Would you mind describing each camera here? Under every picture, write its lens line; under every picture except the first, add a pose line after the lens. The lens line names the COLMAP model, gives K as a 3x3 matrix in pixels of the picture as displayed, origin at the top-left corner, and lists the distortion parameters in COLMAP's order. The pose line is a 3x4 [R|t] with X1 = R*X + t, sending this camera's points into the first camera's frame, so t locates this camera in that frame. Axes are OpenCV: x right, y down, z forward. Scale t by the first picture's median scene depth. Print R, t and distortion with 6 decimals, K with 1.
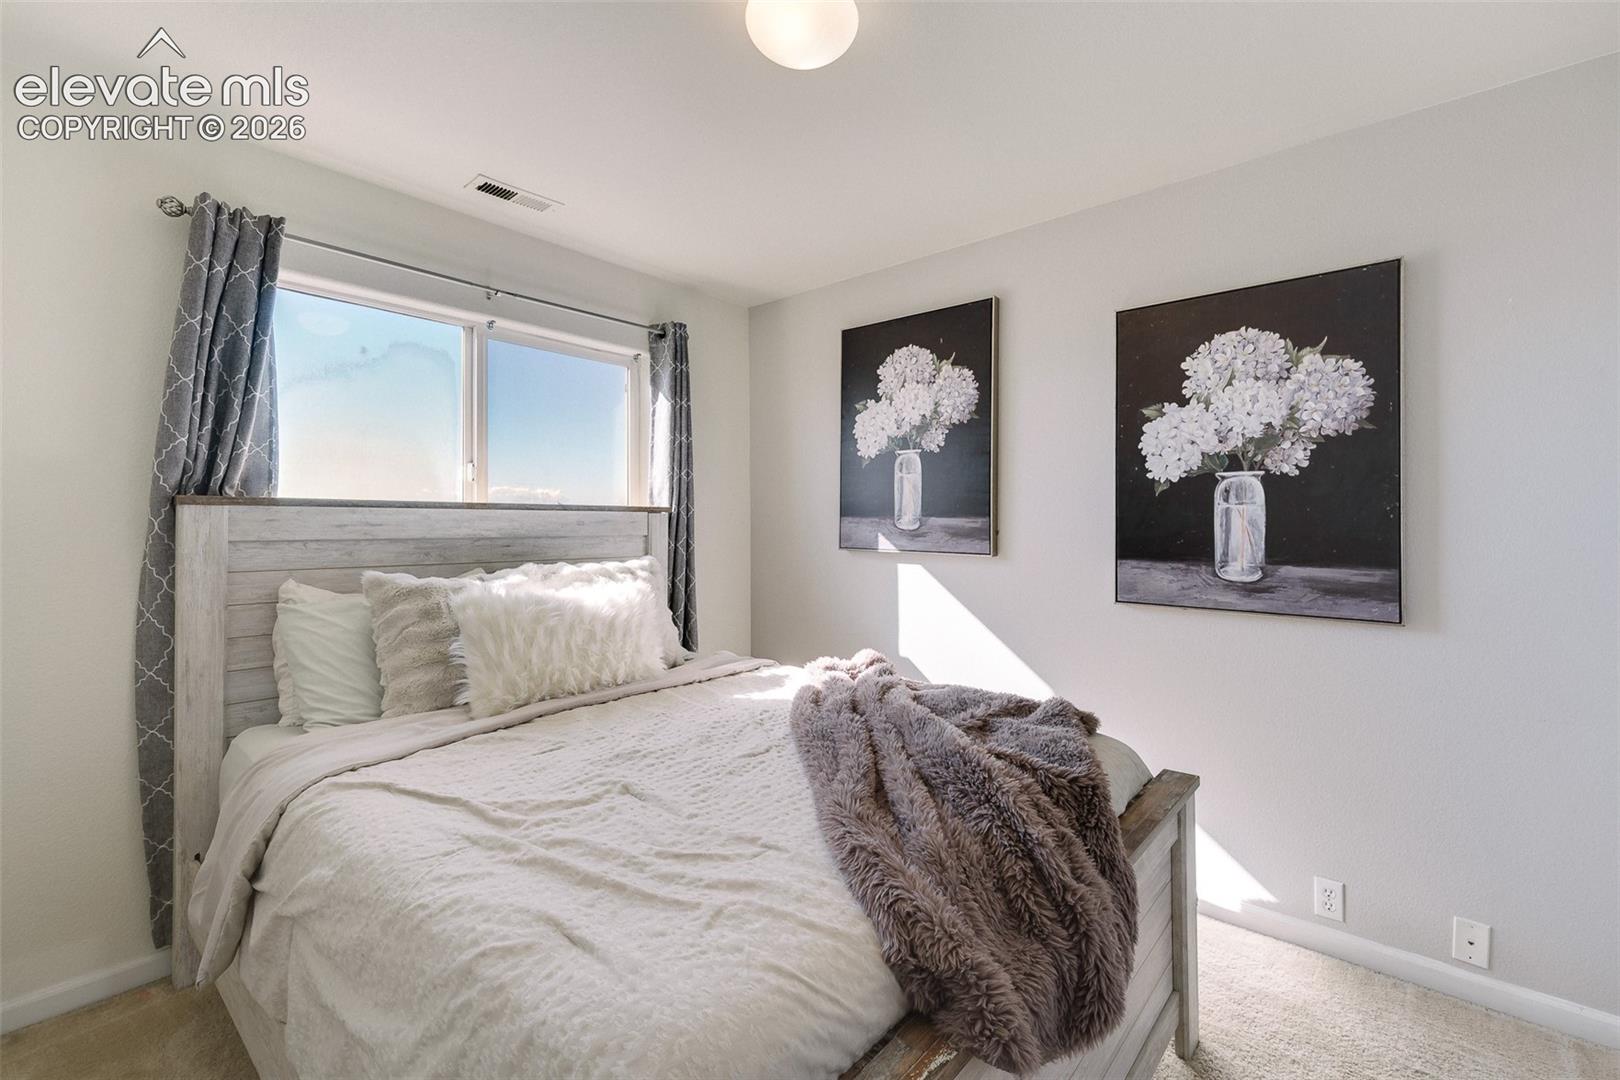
lens RADIAL K [[709.7, 0, 792.1], [0, 709.7, 523.4], [0, 0, 1]] dist [-0.000356, -0.000052]
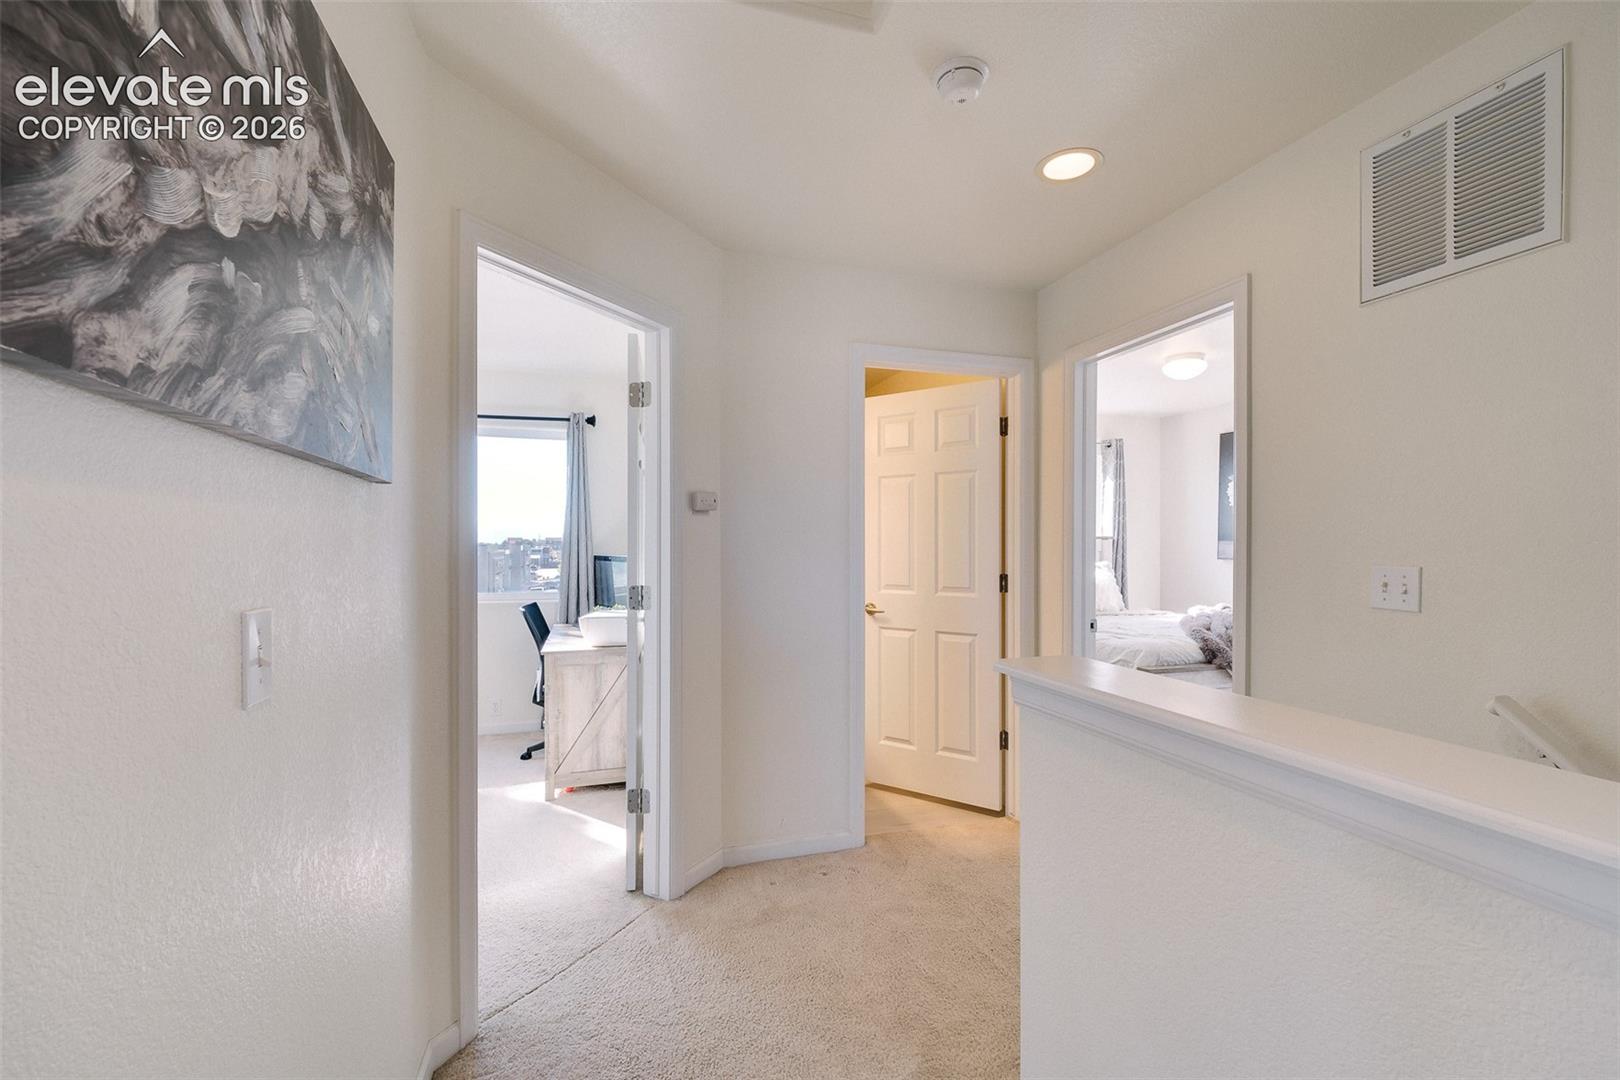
lens RADIAL K [[675.5, 0, 810.0], [0, 675.5, 540.0], [0, 0, 1]] dist [-0.000374, -0.000057]
pose [[0.862989, 0.003411, -0.505210, 0.040876], [-0.006931, 0.999963, -0.005088, 0.001625], [0.505174, 0.007892, 0.862981, -0.971678]]
